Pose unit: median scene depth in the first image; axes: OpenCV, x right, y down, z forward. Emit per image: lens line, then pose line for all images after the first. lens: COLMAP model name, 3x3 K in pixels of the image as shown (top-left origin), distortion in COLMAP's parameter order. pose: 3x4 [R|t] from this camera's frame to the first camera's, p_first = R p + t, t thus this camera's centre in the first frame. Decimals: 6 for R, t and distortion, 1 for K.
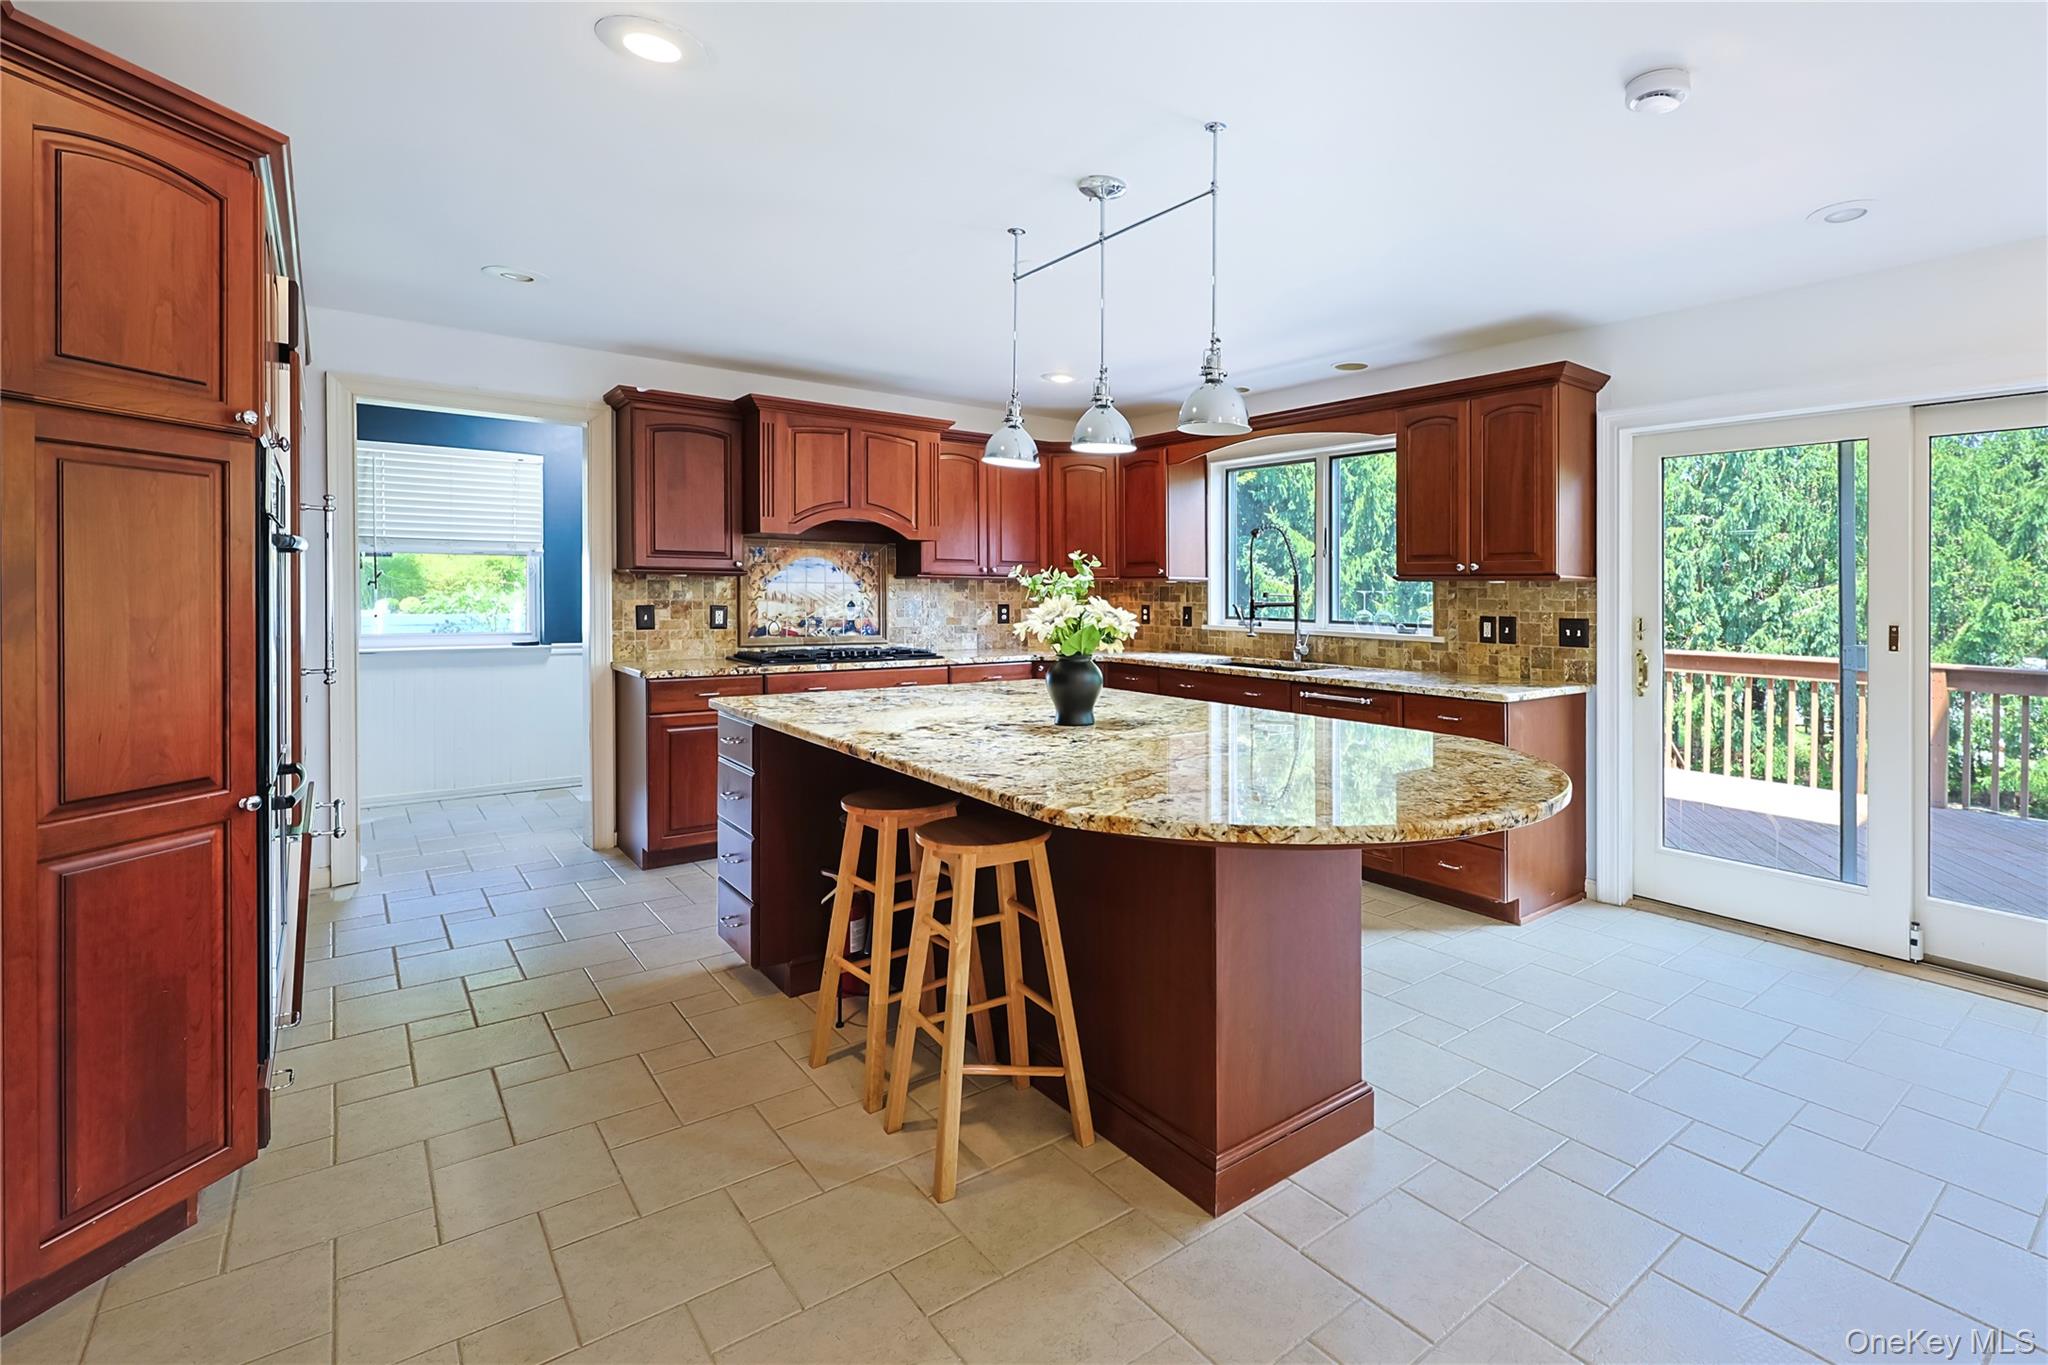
lens RADIAL K [[958.6, 0, 1207.0], [0, 958.6, 600.0], [0, 0, 1]] dist [0.020256, -0.001667]
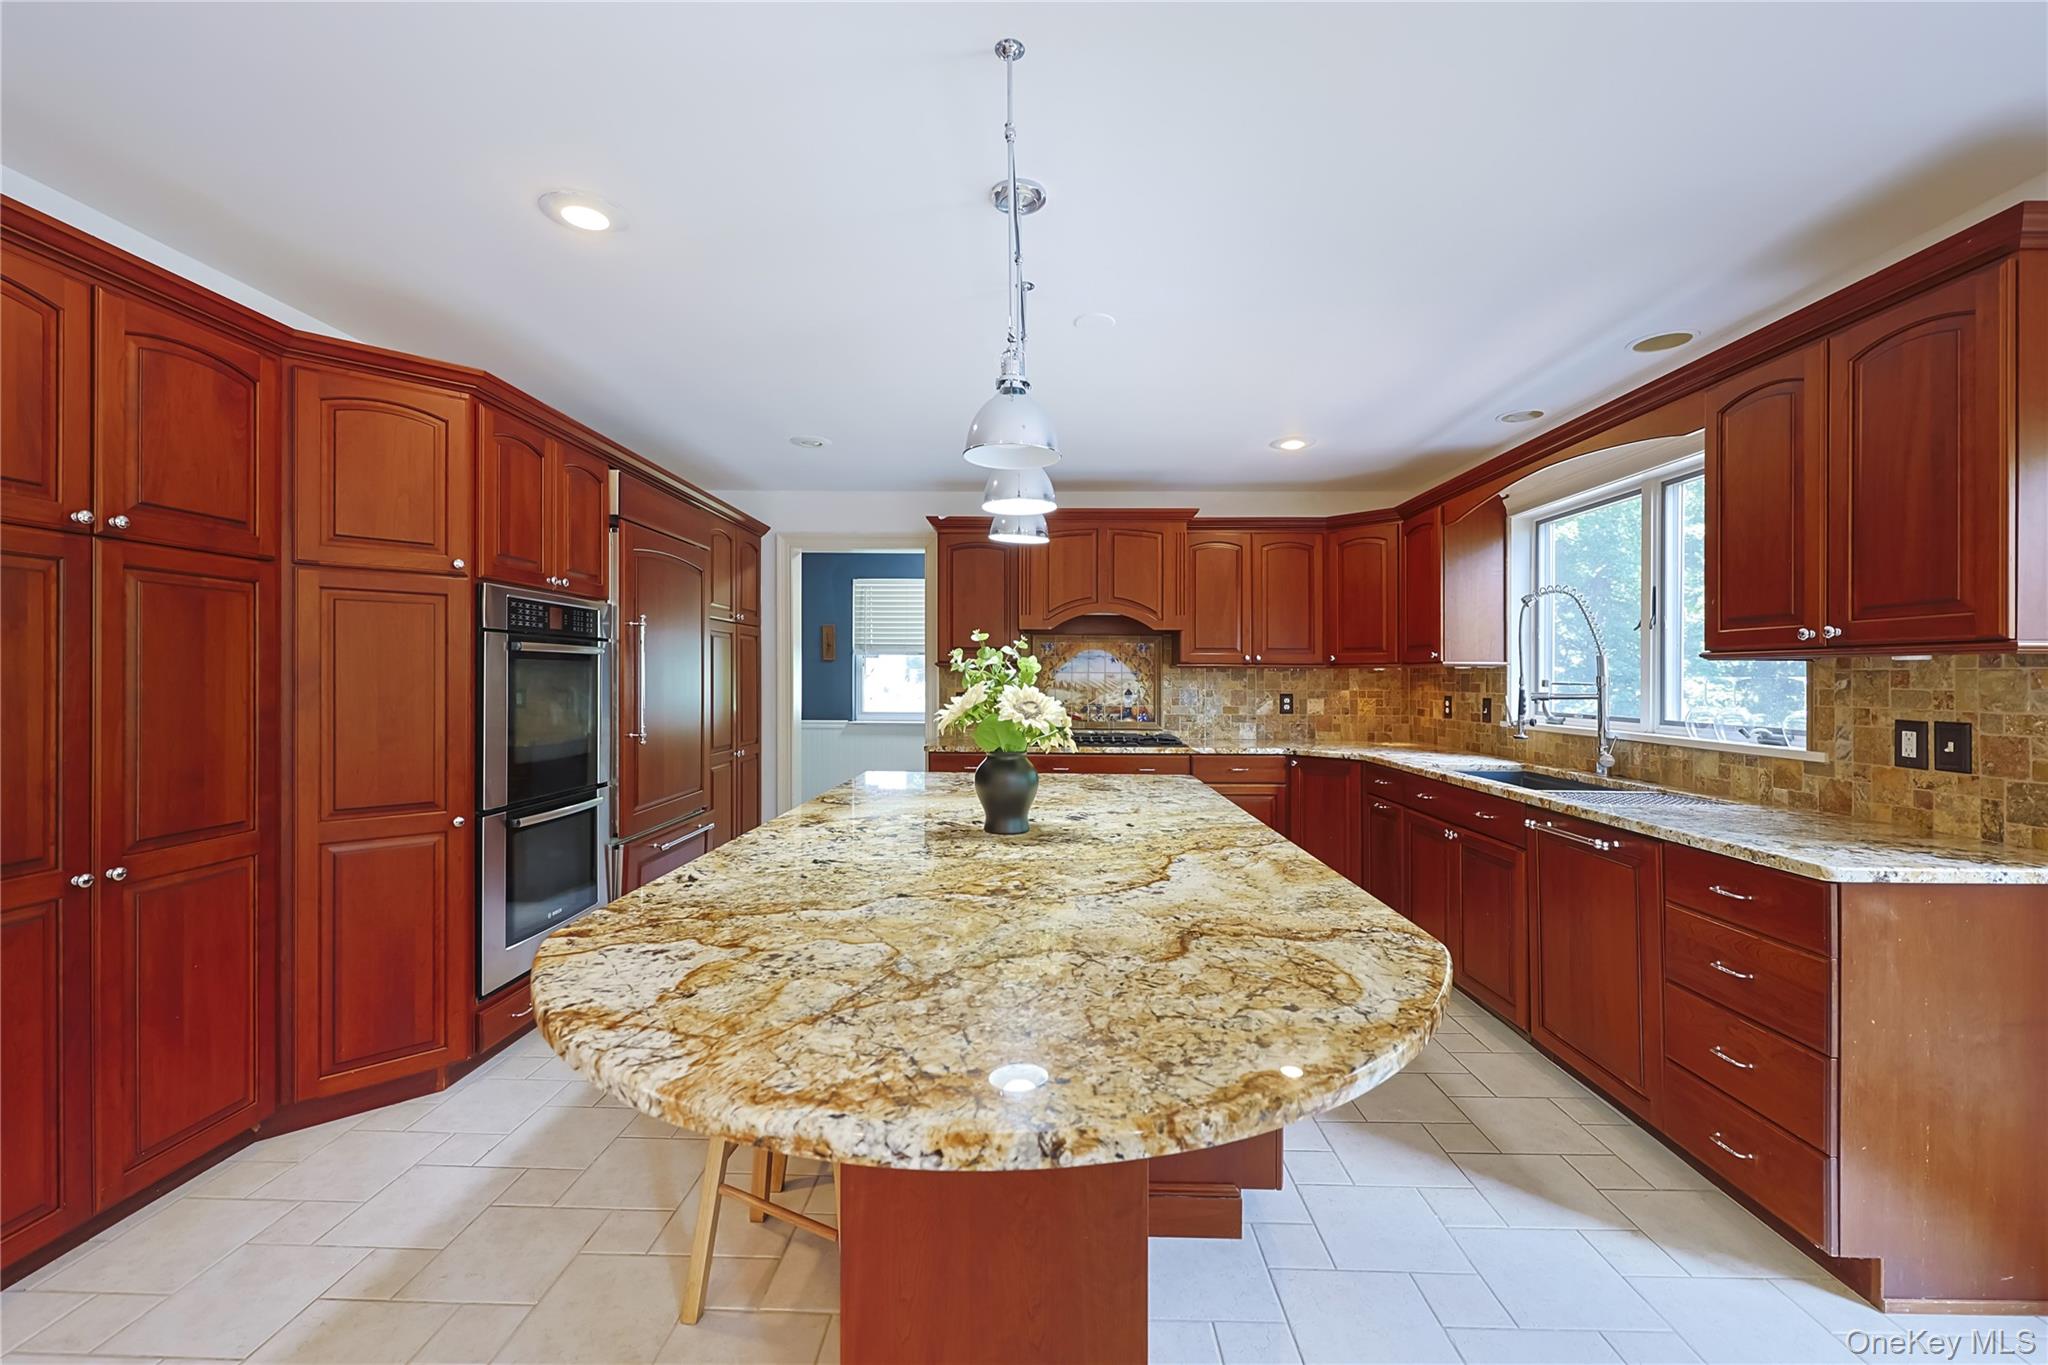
lens RADIAL K [[853.3, 0, 1044.0], [0, 853.3, 688.9], [0, 0, 1]] dist [0.004993, 0.002123]
pose [[0.738806, 0.003292, -0.673910, 0.234489], [-0.004115, 0.999991, 0.000374, 0.000416], [0.673905, 0.002497, 0.738813, 0.264570]]
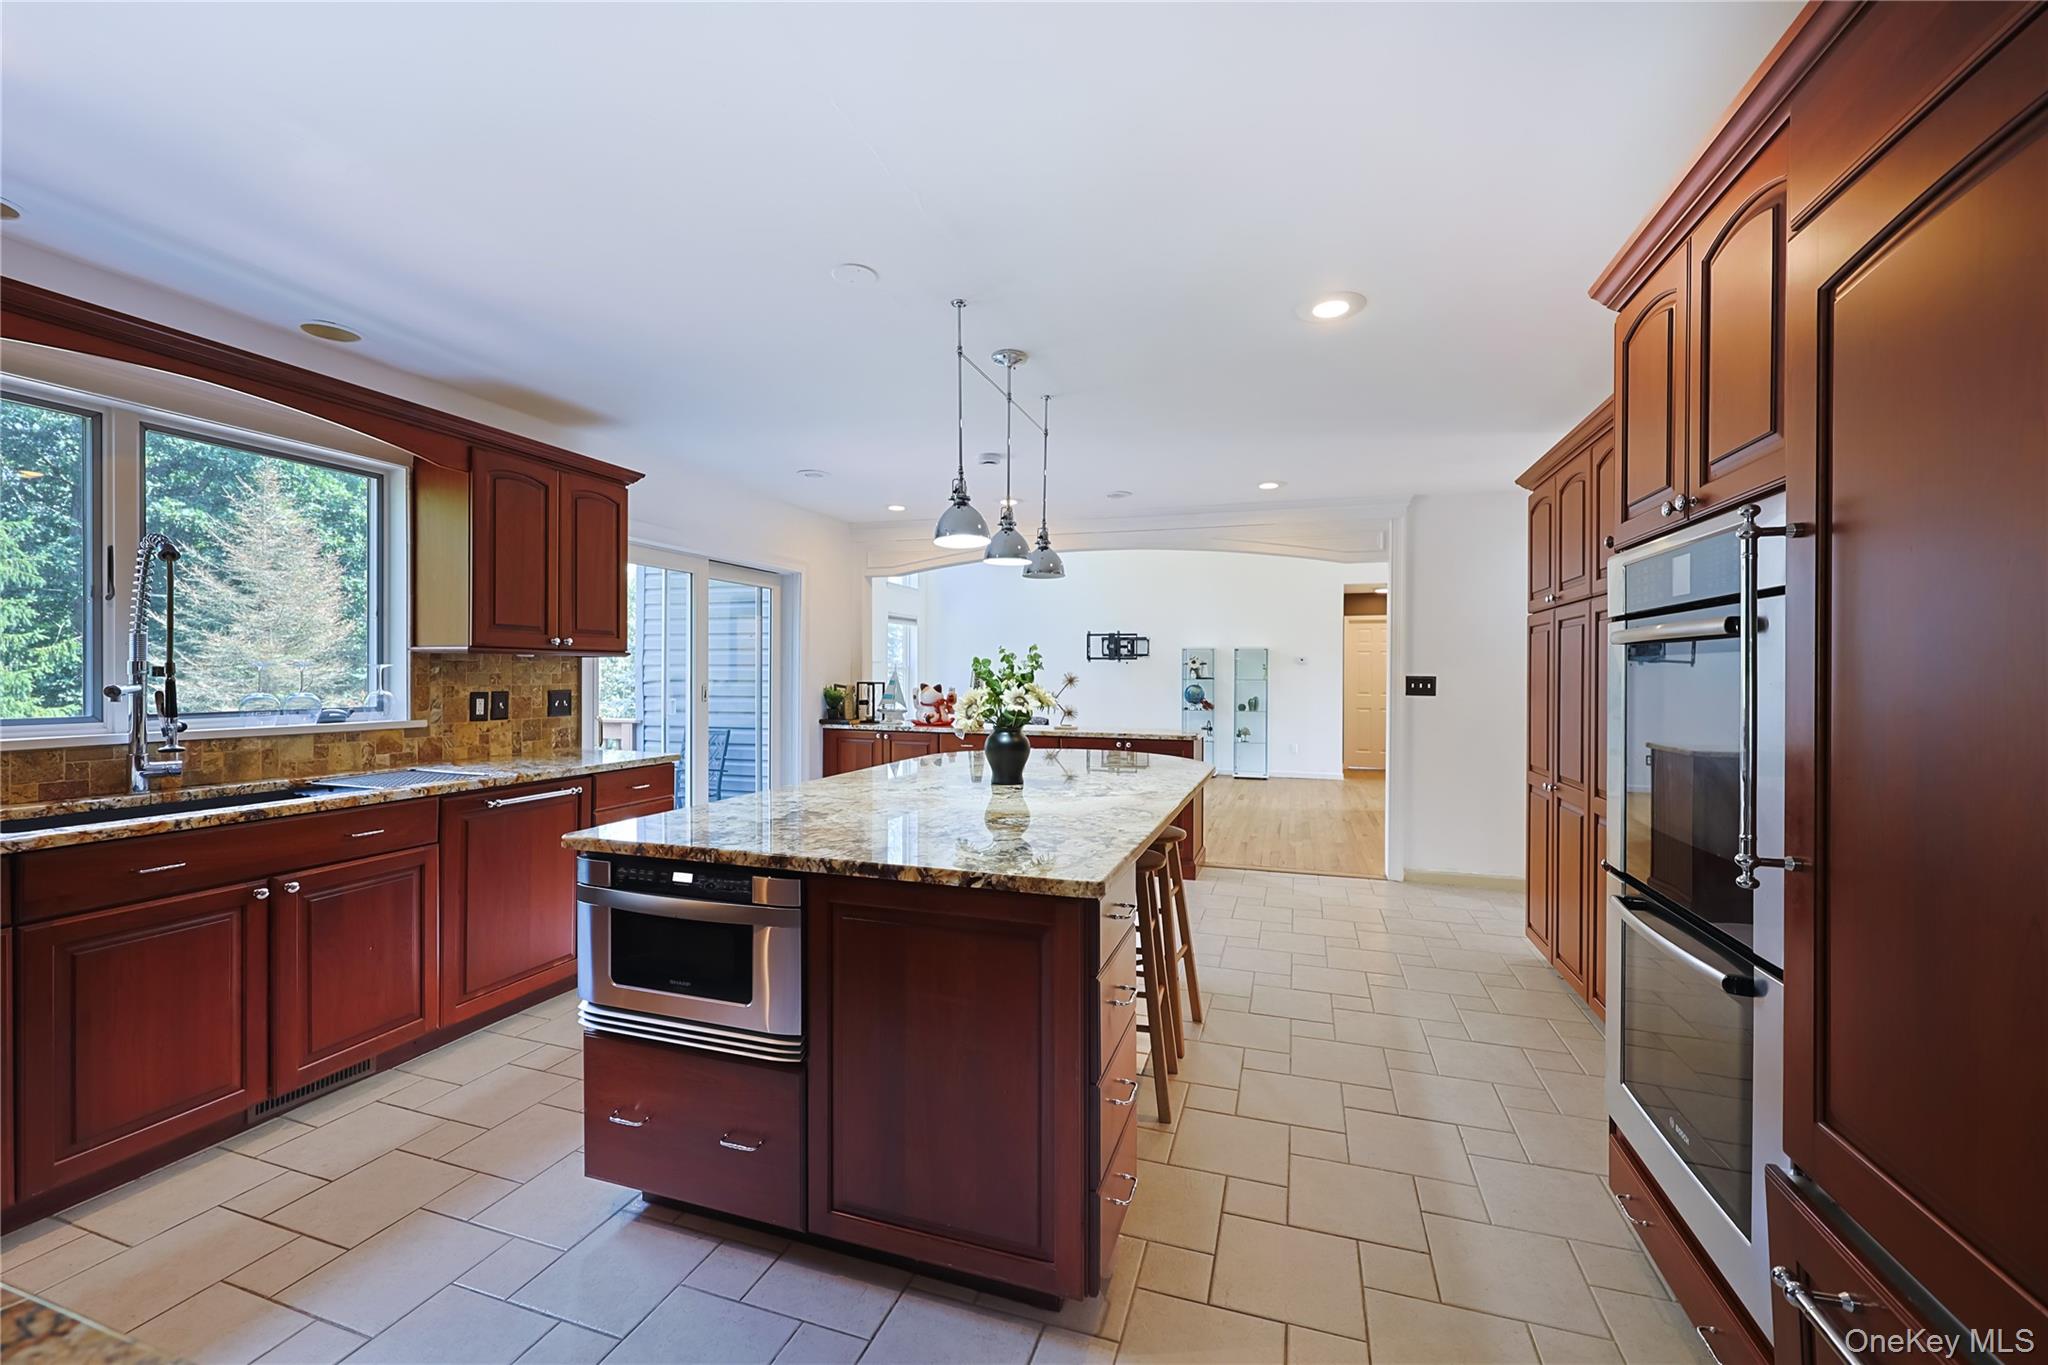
lens RADIAL K [[853.3, 0, 1011.2], [0, 853.3, 671.0], [0, 0, 1]] dist [0.004993, 0.002123]
pose [[-0.493252, -0.016431, 0.869731, -0.608252], [-0.011341, 0.999858, 0.012458, -0.017402], [-0.869812, -0.003719, -0.493369, 0.878556]]
